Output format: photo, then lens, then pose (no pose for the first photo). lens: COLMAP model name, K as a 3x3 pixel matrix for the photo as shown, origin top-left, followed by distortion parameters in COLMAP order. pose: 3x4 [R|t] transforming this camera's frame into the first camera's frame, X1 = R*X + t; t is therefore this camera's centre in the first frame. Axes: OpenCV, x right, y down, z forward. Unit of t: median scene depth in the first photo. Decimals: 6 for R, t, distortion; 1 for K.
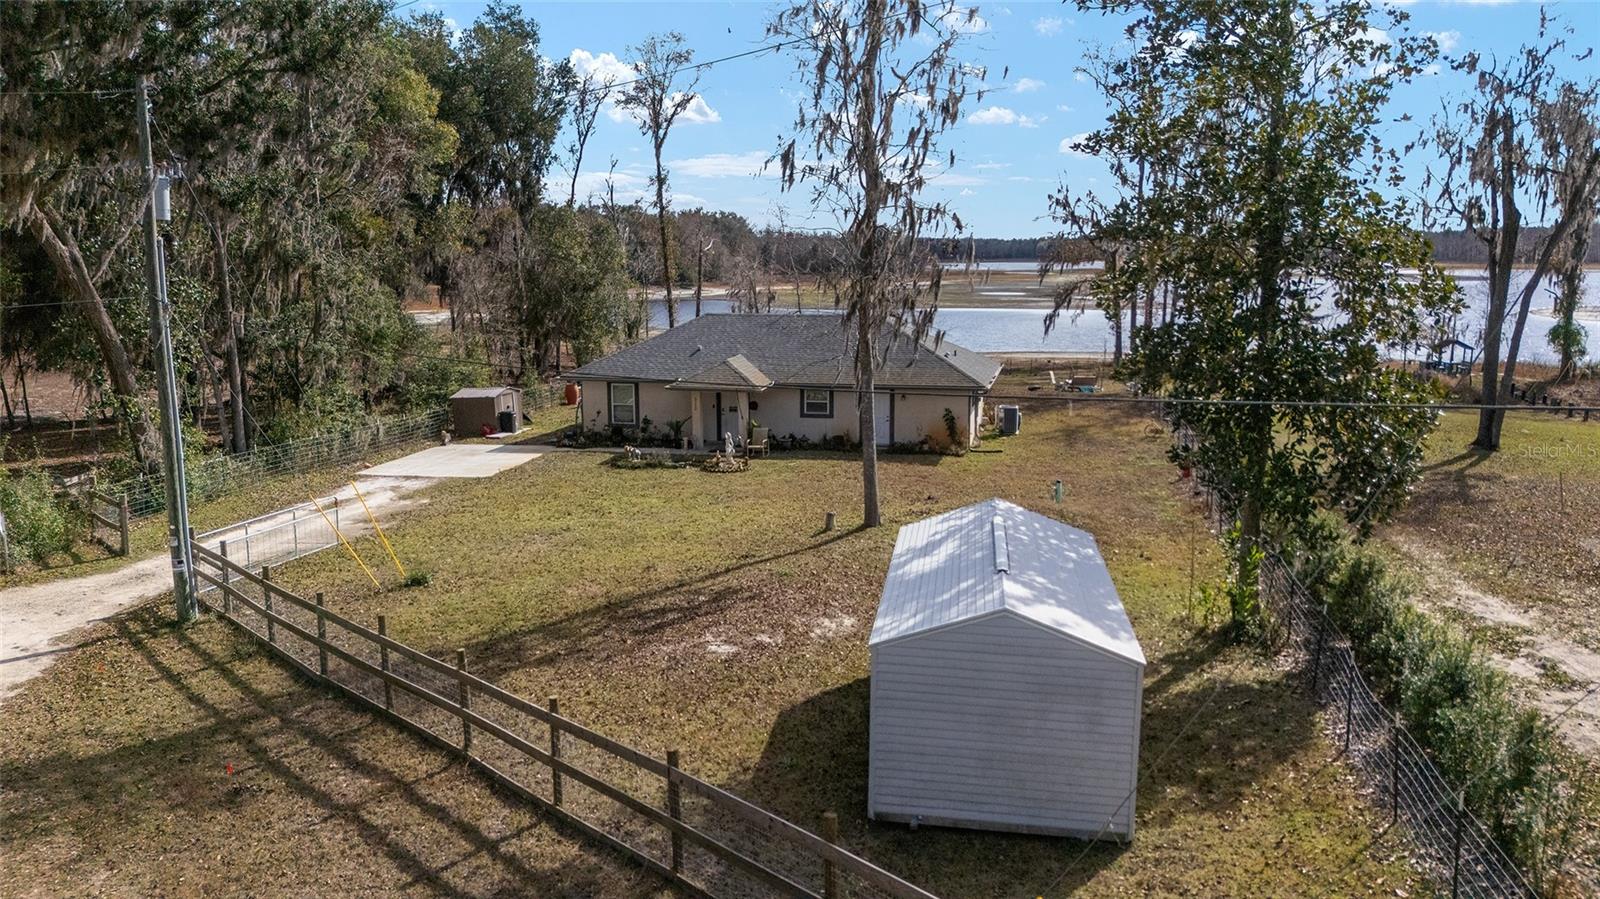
lens RADIAL K [[1188.1, 0, 800.0], [0, 1188.1, 449.5], [0, 0, 1]] dist [0.067425, -0.071504]
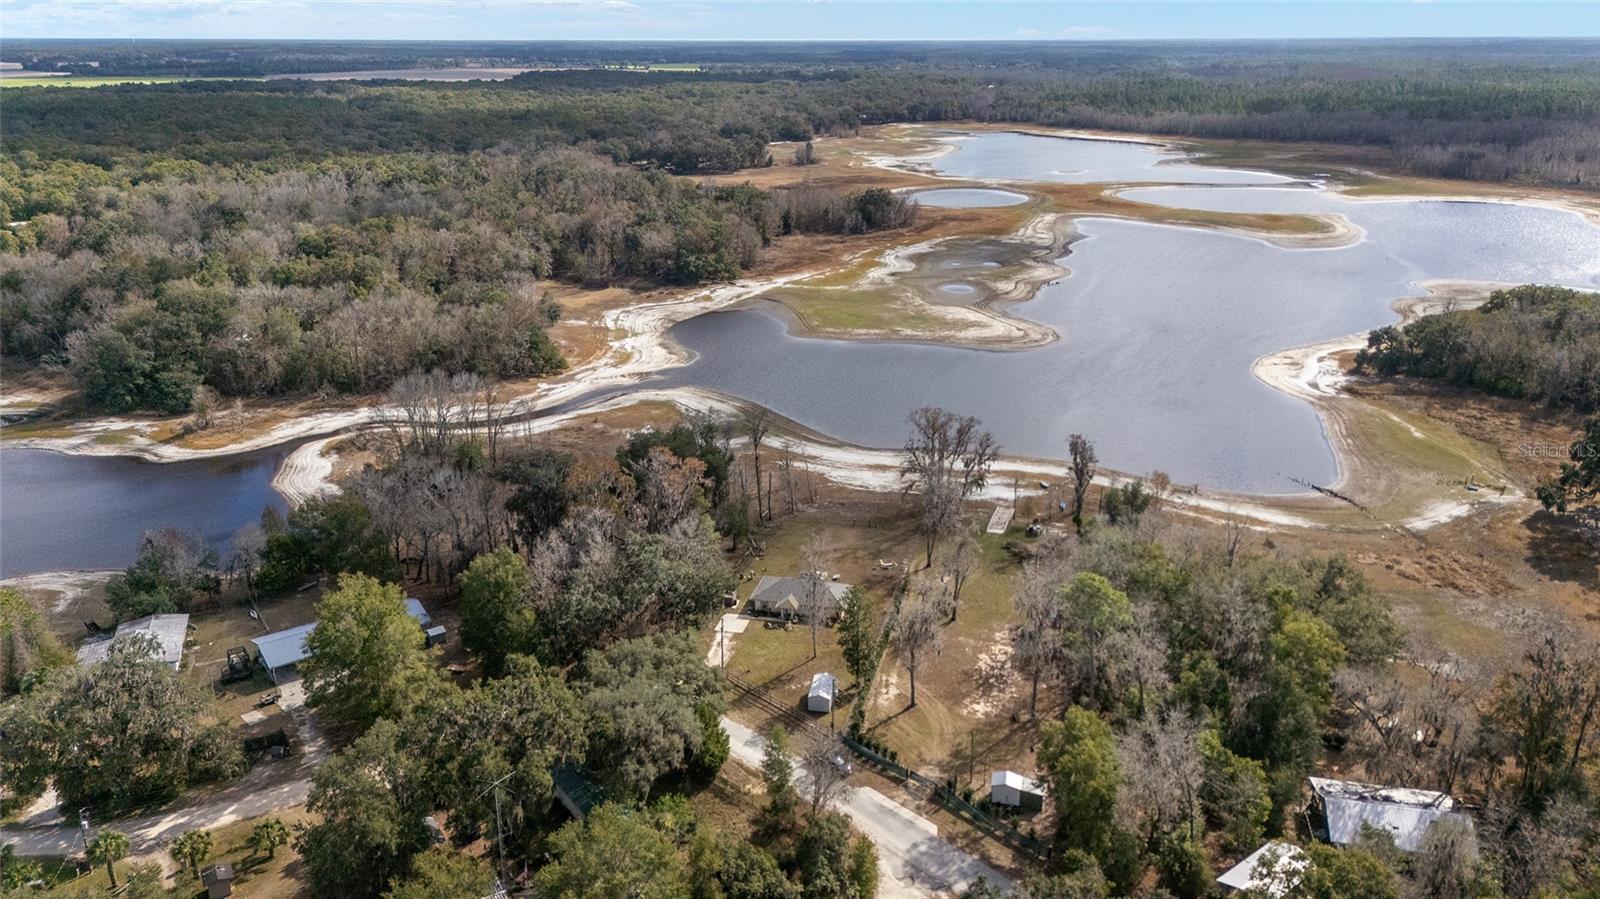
lens RADIAL K [[1188.1, 0, 800.0], [0, 1188.1, 449.5], [0, 0, 1]] dist [0.067425, -0.071504]
pose [[0.999803, -0.001527, -0.019773, 0.071071], [0.004808, 0.985956, 0.166938, -1.352275], [0.019241, -0.167000, 0.985769, -3.280118]]
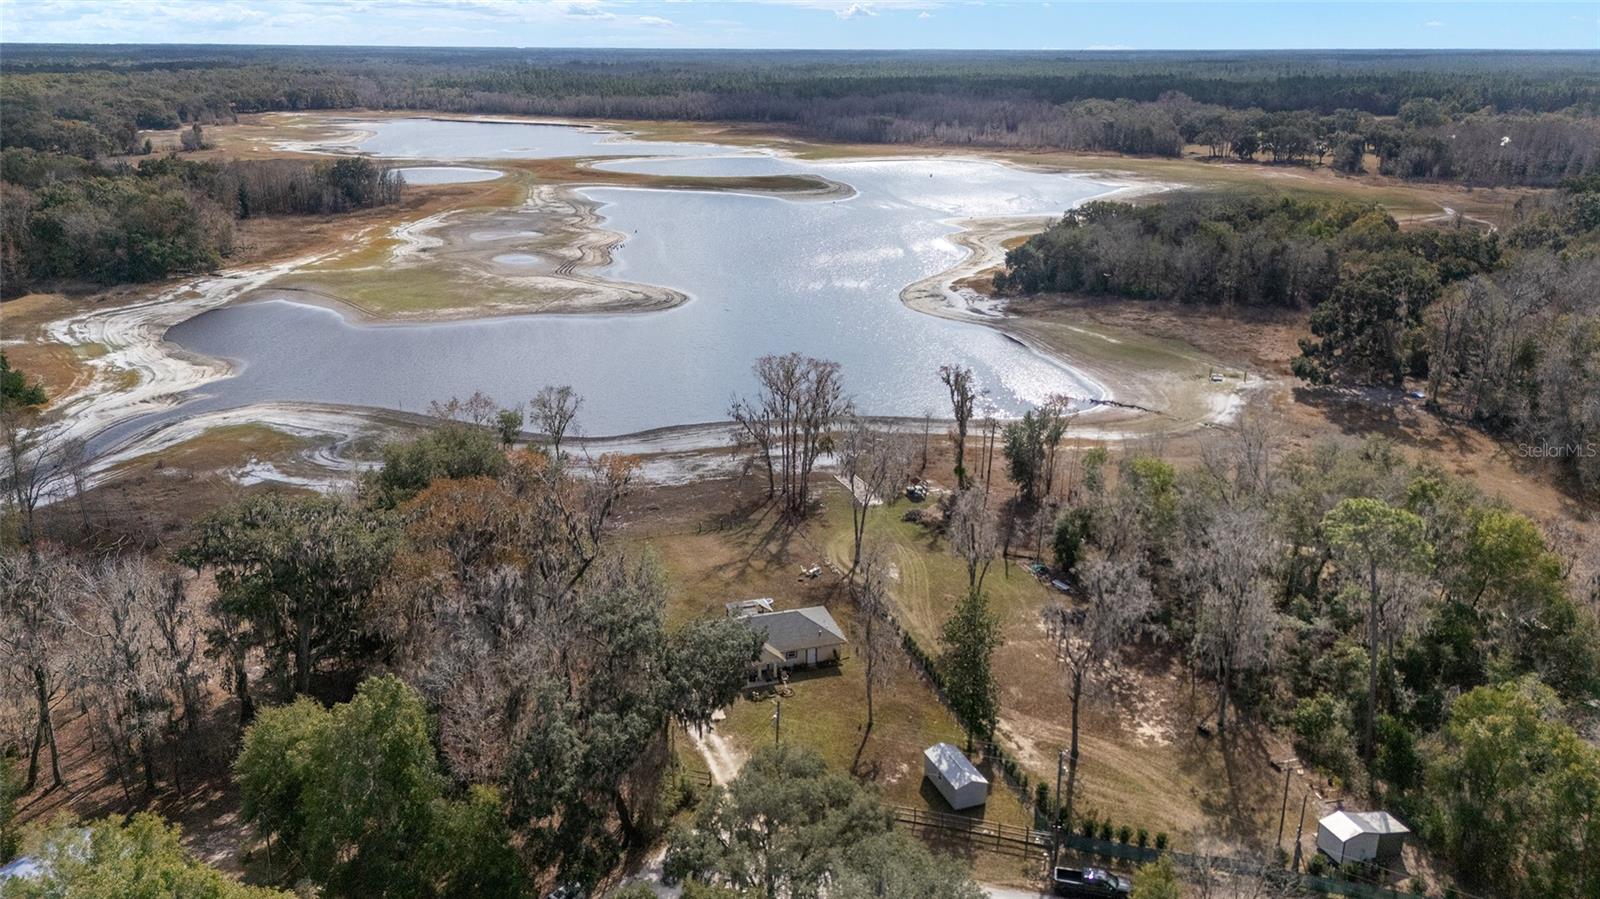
lens RADIAL K [[1177.0, 0, 805.1], [0, 1177.0, 446.3], [0, 0, 1]] dist [0.077950, -0.093941]
pose [[0.871593, -0.158399, 0.463935, -1.206167], [0.081355, 0.979974, 0.181748, -1.049322], [-0.483433, -0.120667, 0.867025, -1.471677]]
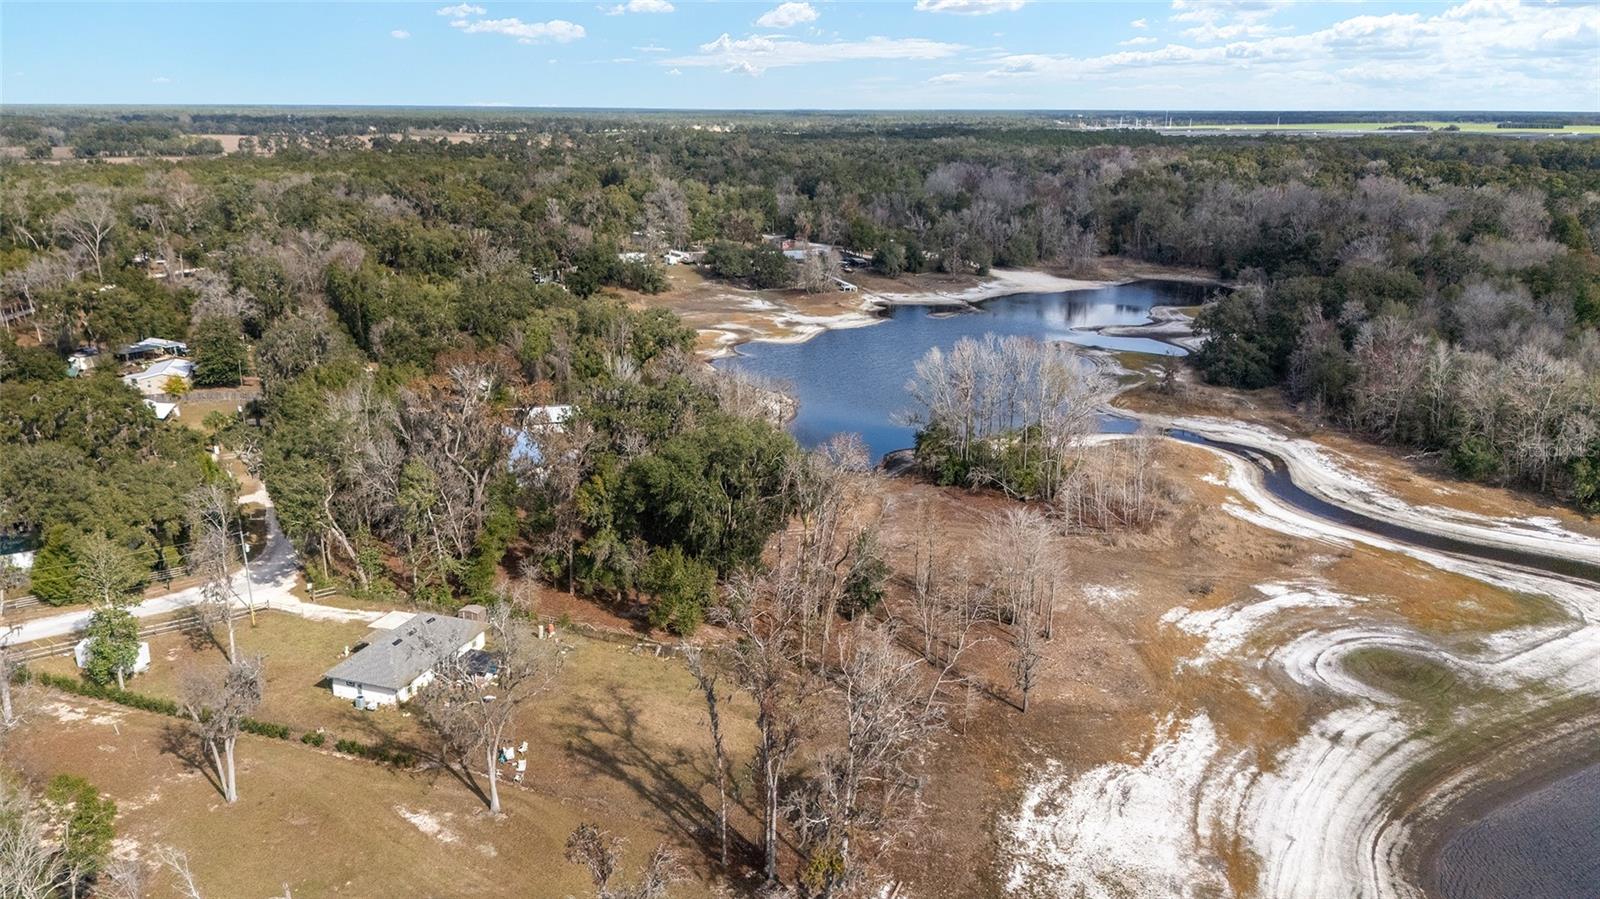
lens RADIAL K [[1171.6, 0, 817.0], [0, 1171.6, 446.2], [0, 0, 1]] dist [0.081889, -0.065983]
pose [[-0.103936, 0.269945, -0.957250, 2.427407], [-0.168789, 0.943714, 0.284454, -1.475523], [0.980157, 0.191139, -0.052522, 2.041782]]
